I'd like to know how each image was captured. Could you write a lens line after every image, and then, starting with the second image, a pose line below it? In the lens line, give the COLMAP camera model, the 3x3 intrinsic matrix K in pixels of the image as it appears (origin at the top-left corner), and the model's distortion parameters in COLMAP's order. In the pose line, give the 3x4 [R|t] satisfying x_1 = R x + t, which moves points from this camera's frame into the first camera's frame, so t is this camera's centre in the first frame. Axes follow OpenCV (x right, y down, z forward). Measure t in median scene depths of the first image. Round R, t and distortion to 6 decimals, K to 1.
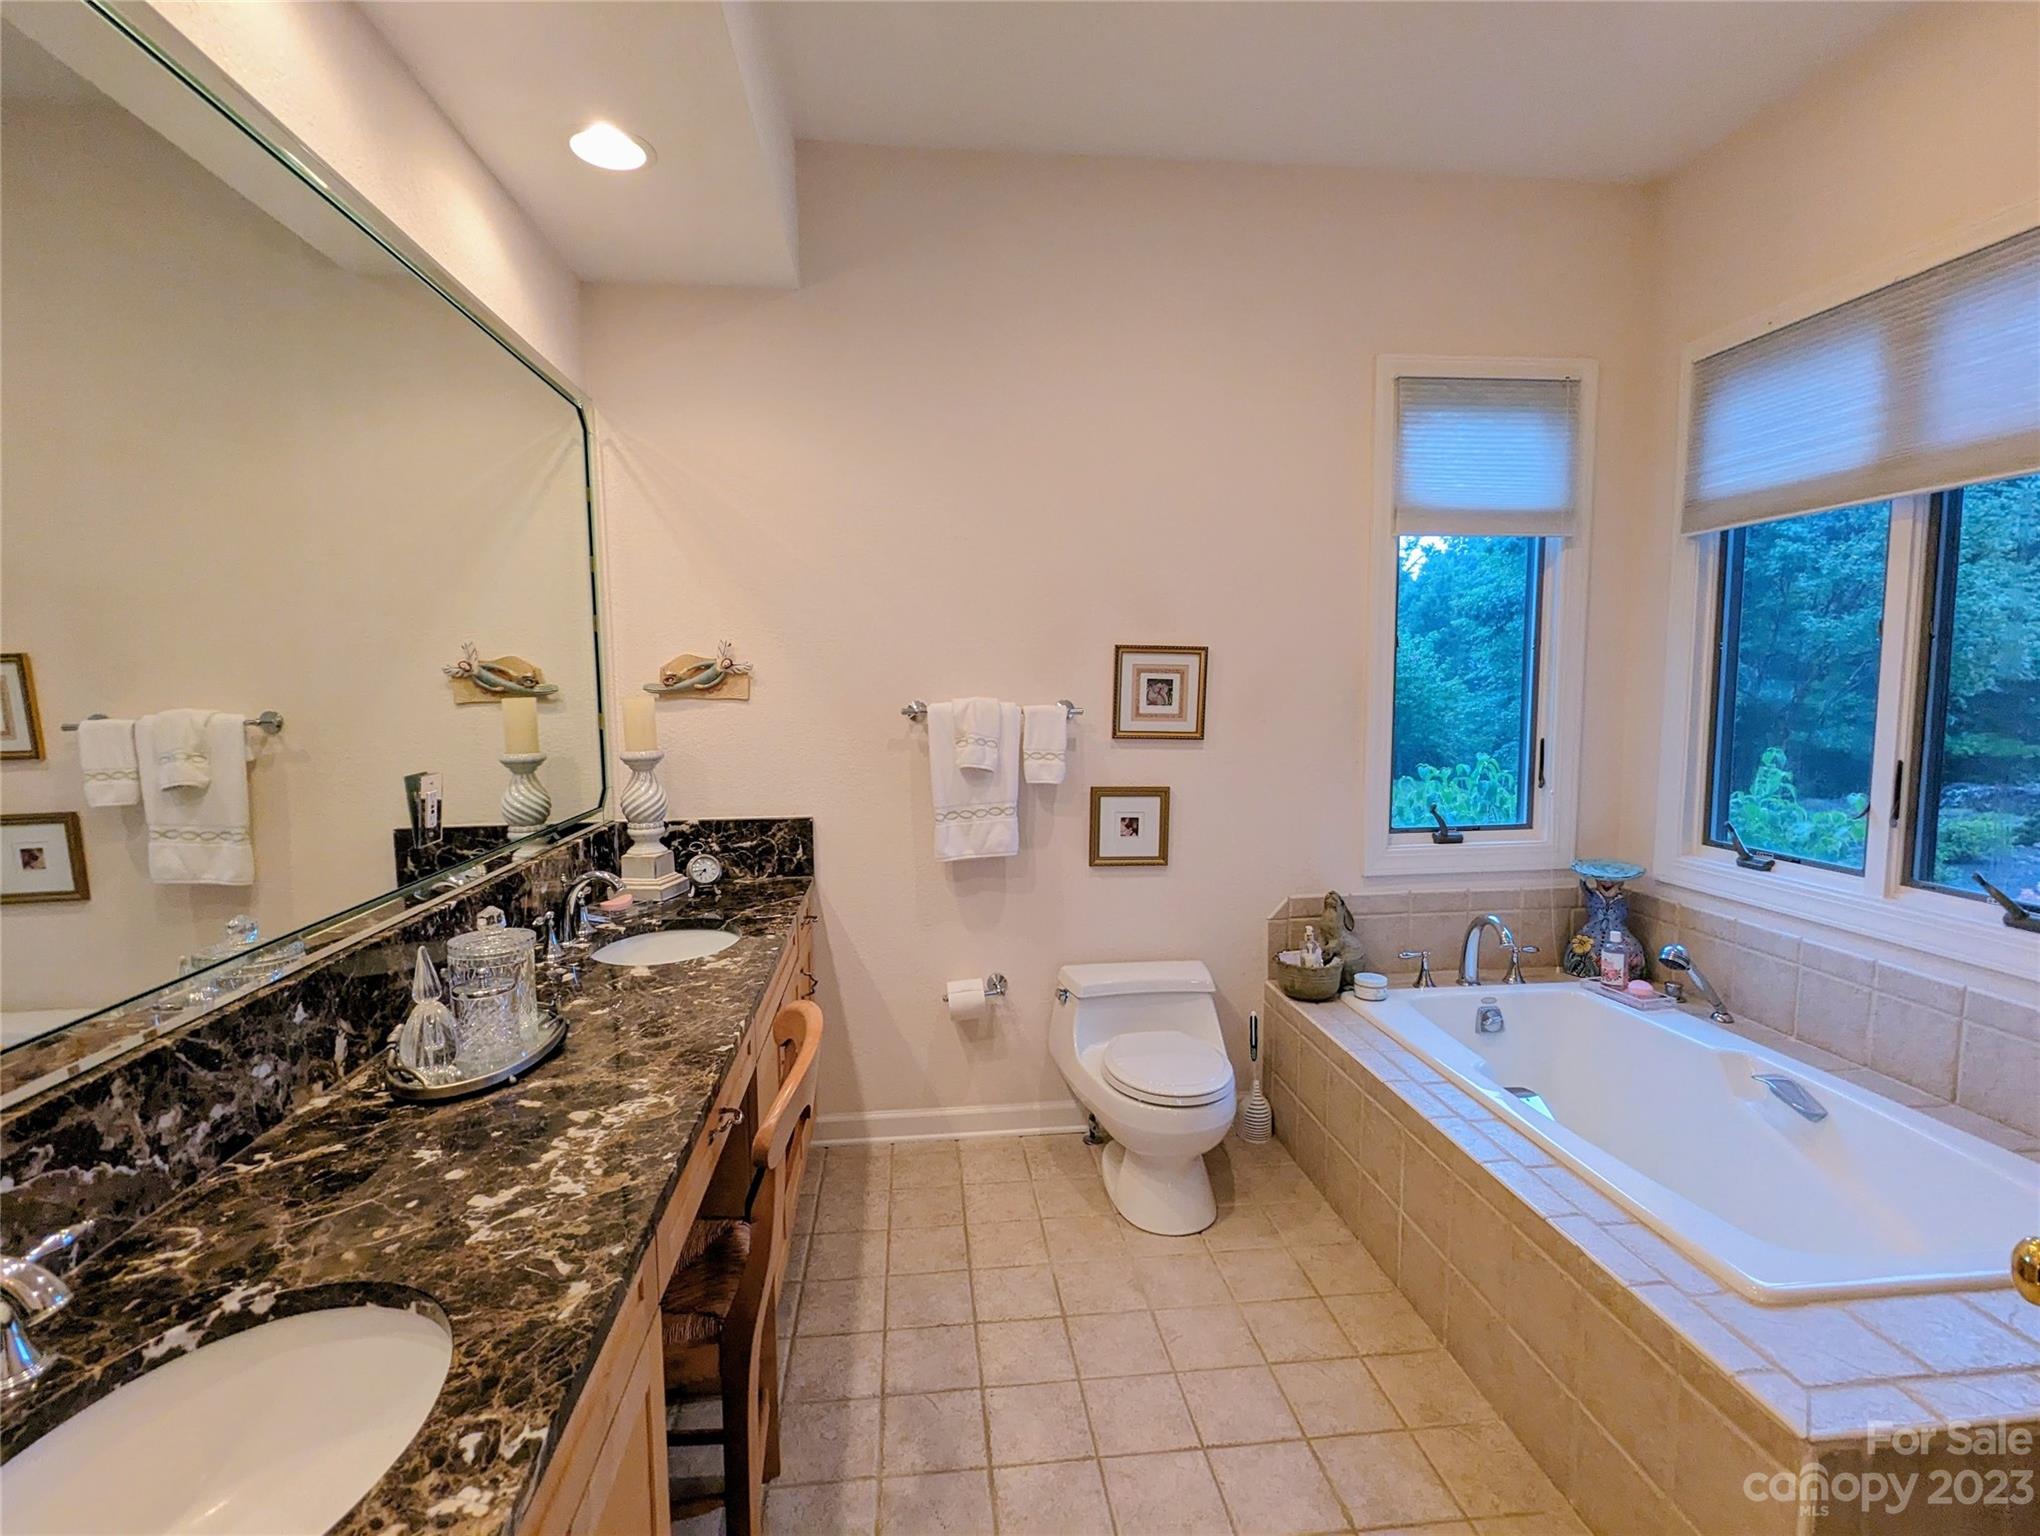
lens RADIAL K [[972.7, 0, 1012.7], [0, 972.7, 772.0], [0, 0, 1]] dist [-0.002695, 0.003500]
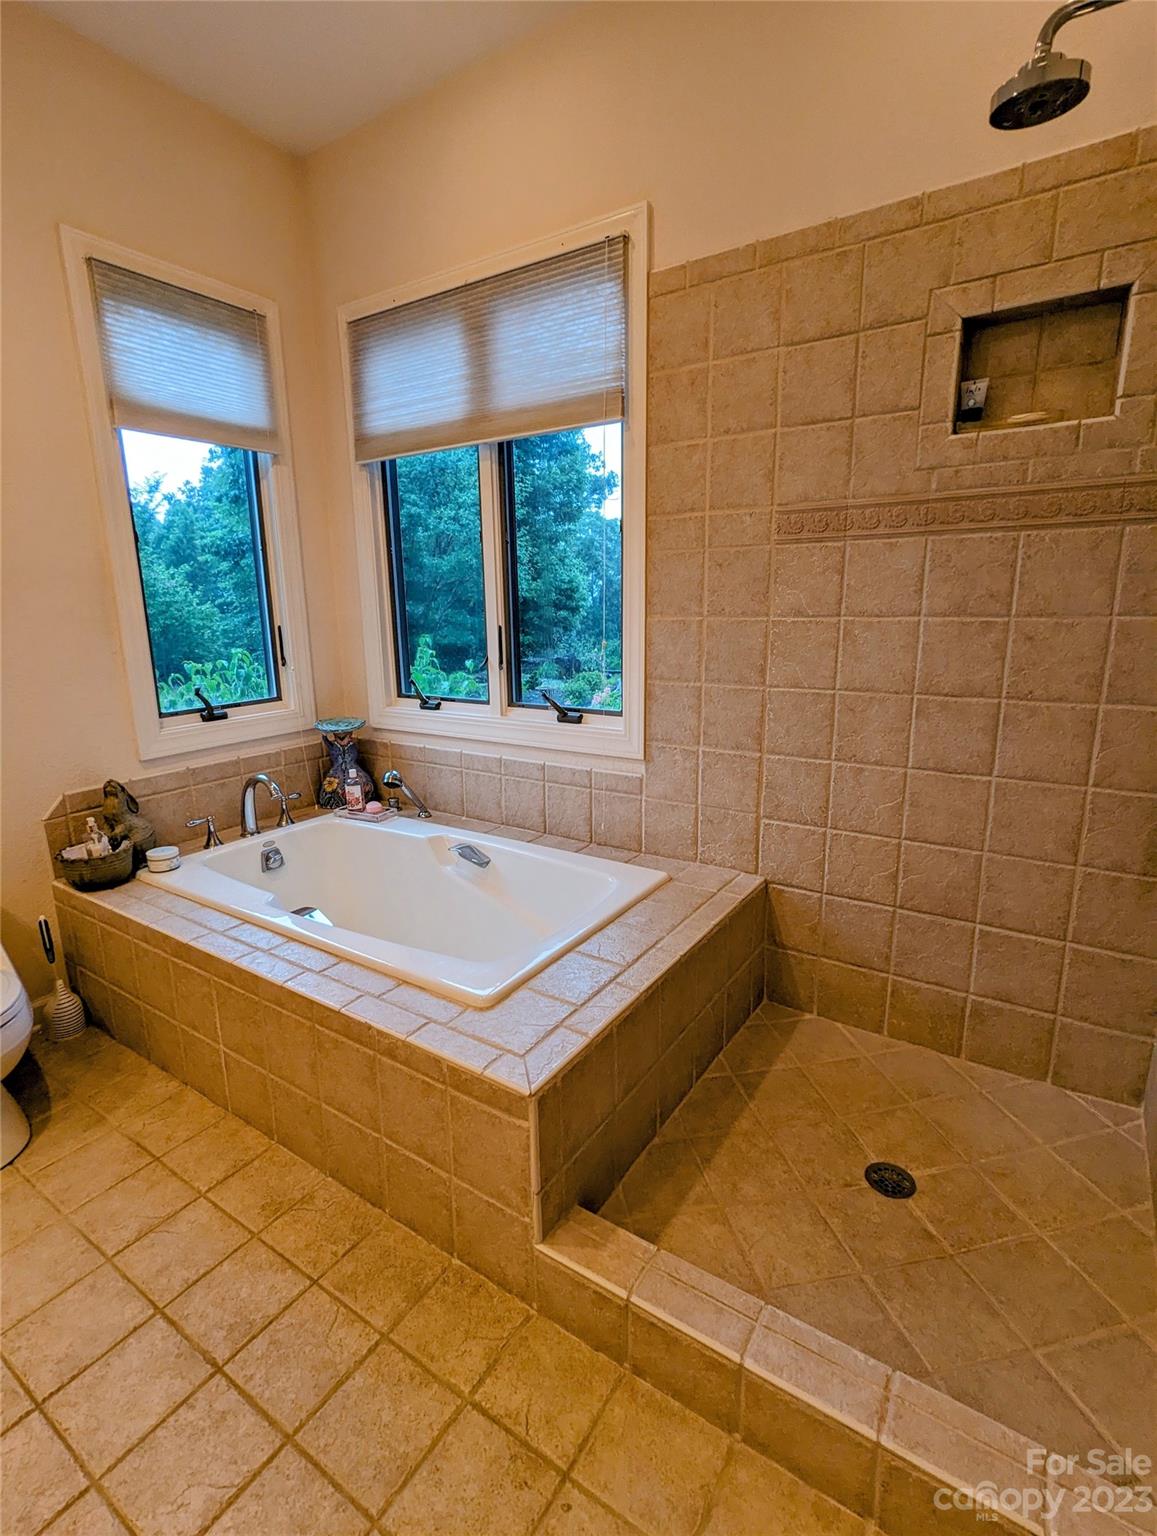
lens RADIAL K [[732.4, 0, 571.3], [0, 732.4, 766.9], [0, 0, 1]] dist [-0.002695, 0.003500]
pose [[0.640734, -0.173315, 0.747945, 0.066995], [0.082935, 0.984111, 0.156993, 0.029276], [-0.763271, -0.038560, 0.644927, 0.131011]]
